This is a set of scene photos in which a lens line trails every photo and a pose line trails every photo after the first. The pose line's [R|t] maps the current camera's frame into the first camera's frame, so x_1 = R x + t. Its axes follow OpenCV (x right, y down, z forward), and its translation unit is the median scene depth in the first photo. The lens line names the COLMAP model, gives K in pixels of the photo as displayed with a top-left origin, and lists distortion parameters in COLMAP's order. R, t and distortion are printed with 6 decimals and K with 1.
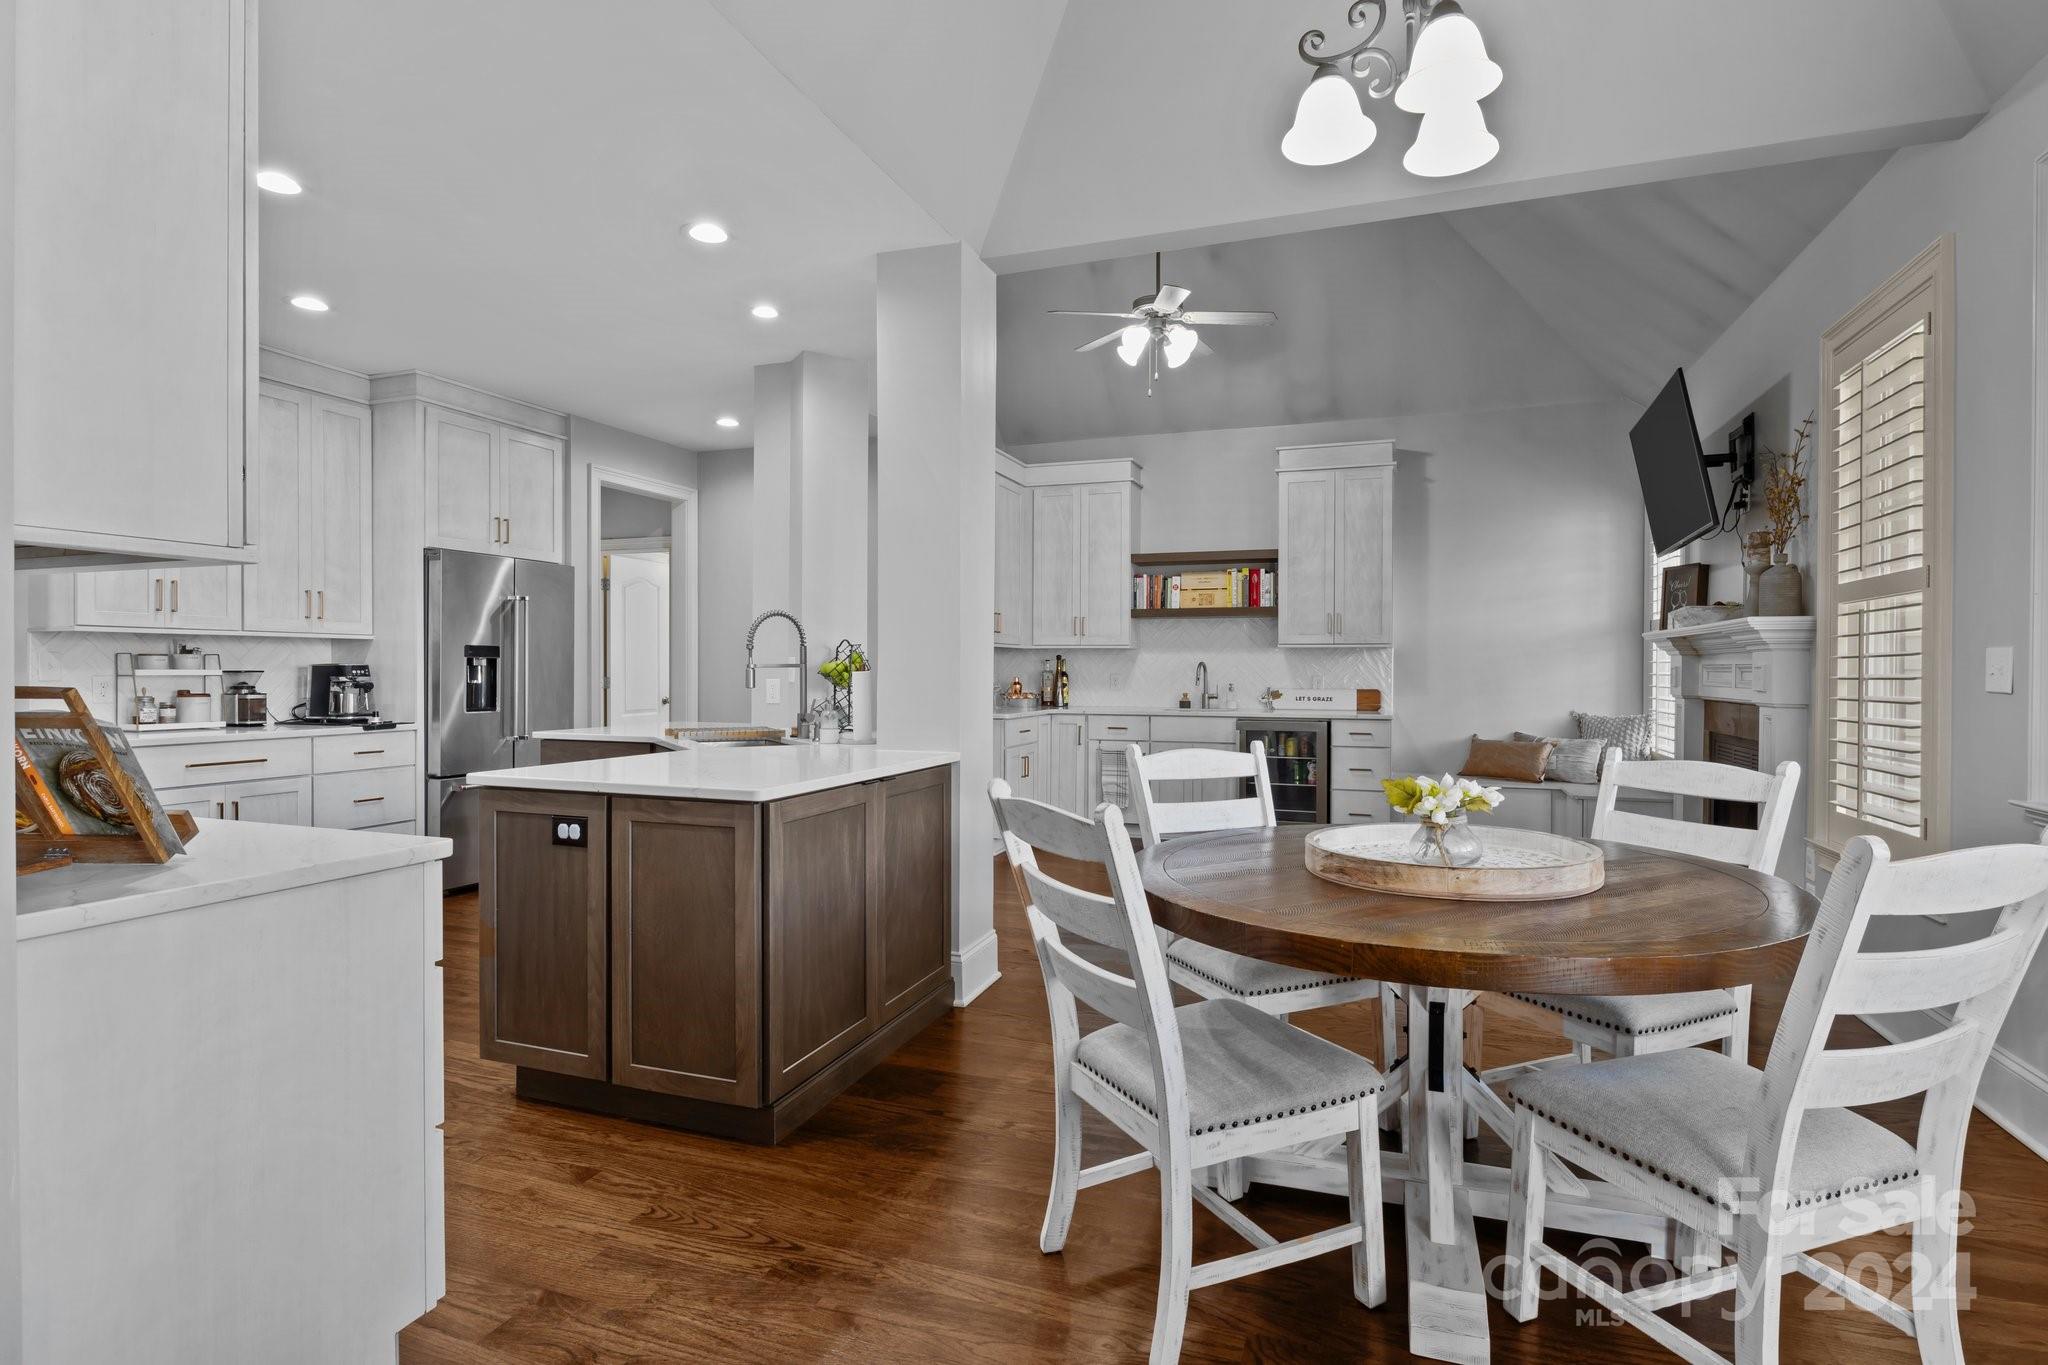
lens RADIAL K [[1016.4, 0, 1027.5], [0, 1016.4, 679.4], [0, 0, 1]] dist [-0.009491, 0.000621]
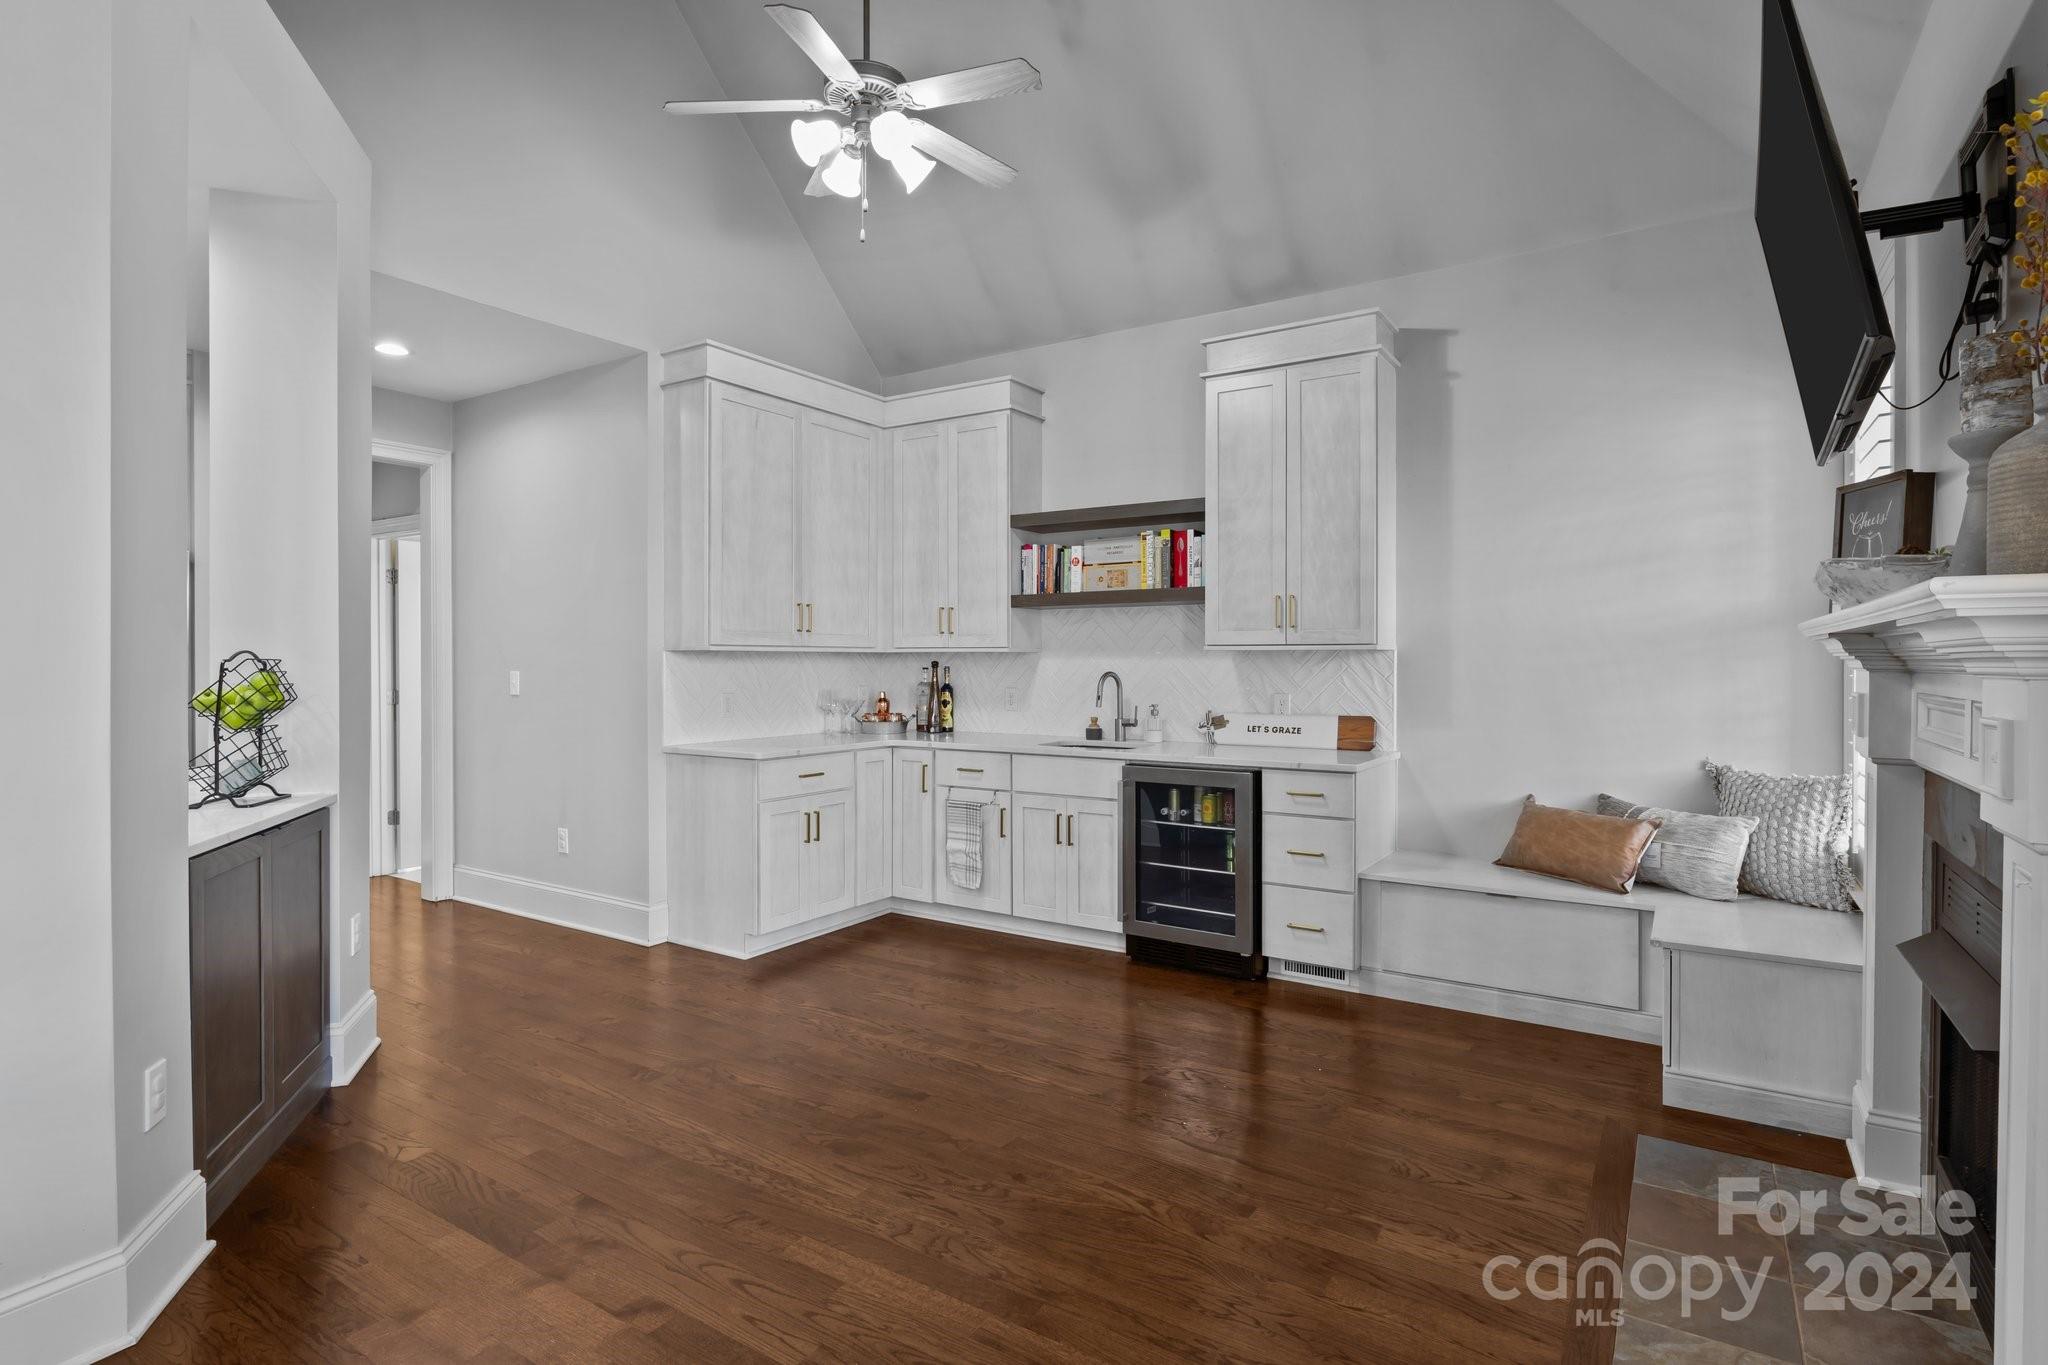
lens RADIAL K [[1016.4, 0, 1032.2], [0, 1016.4, 667.9], [0, 0, 1]] dist [-0.009491, 0.000621]
pose [[0.975328, -0.001968, -0.220752, 0.304685], [0.001020, 0.999990, -0.004410, -0.019076], [0.220758, 0.004076, 0.975320, 0.377120]]
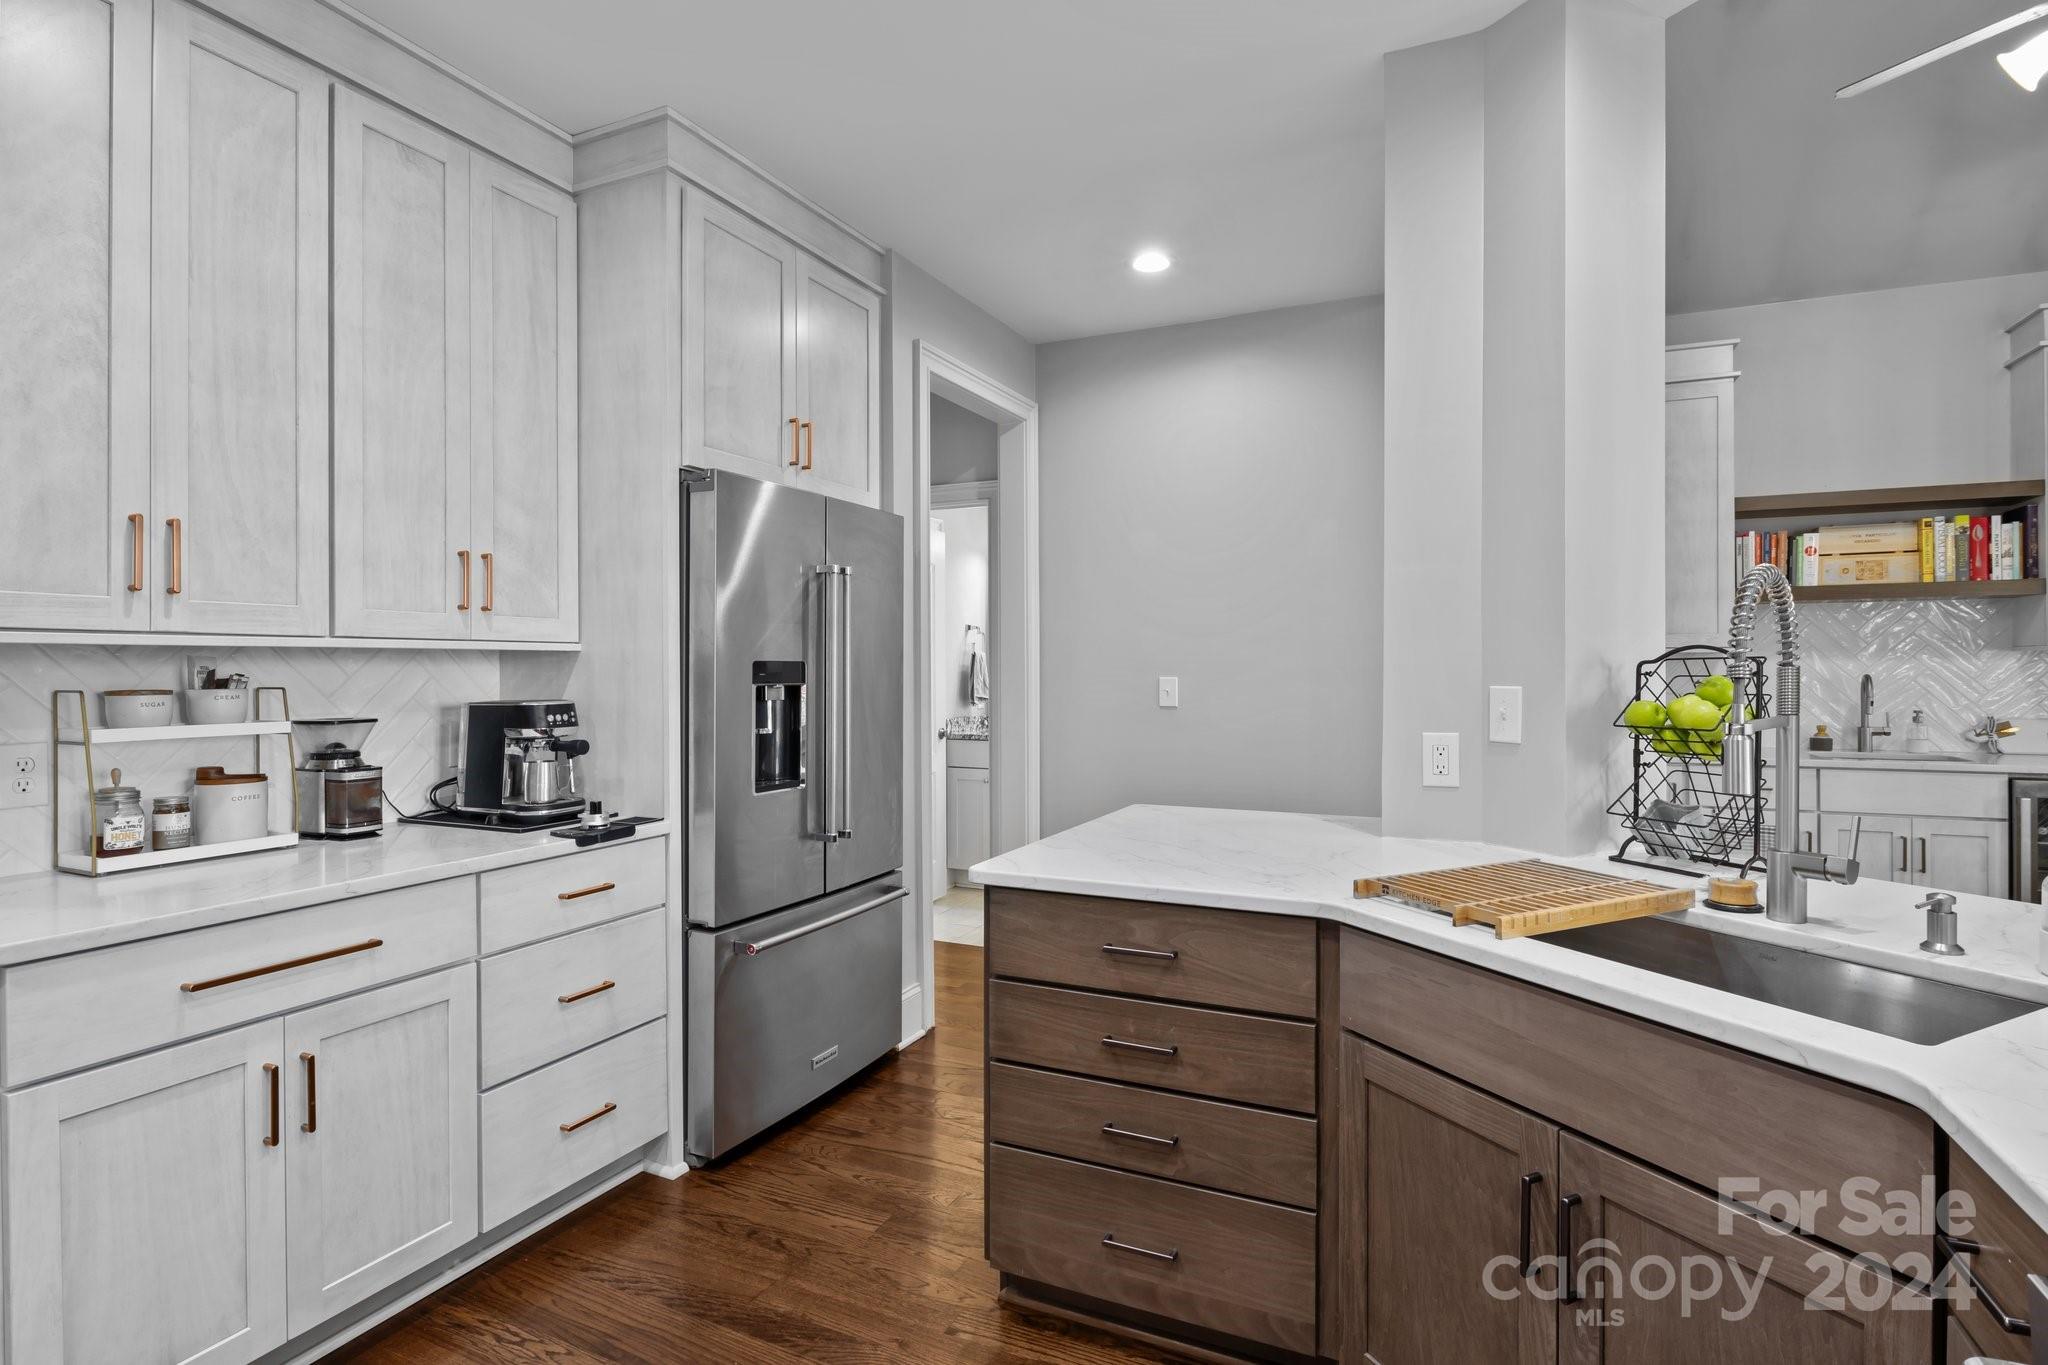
lens RADIAL K [[1016.4, 0, 1025.9], [0, 1016.4, 671.8], [0, 0, 1]] dist [-0.009491, 0.000621]
pose [[0.996459, -0.006312, -0.083848, -0.307415], [0.005775, 0.999961, -0.006645, -0.019957], [0.083887, 0.006137, 0.996456, 0.412390]]
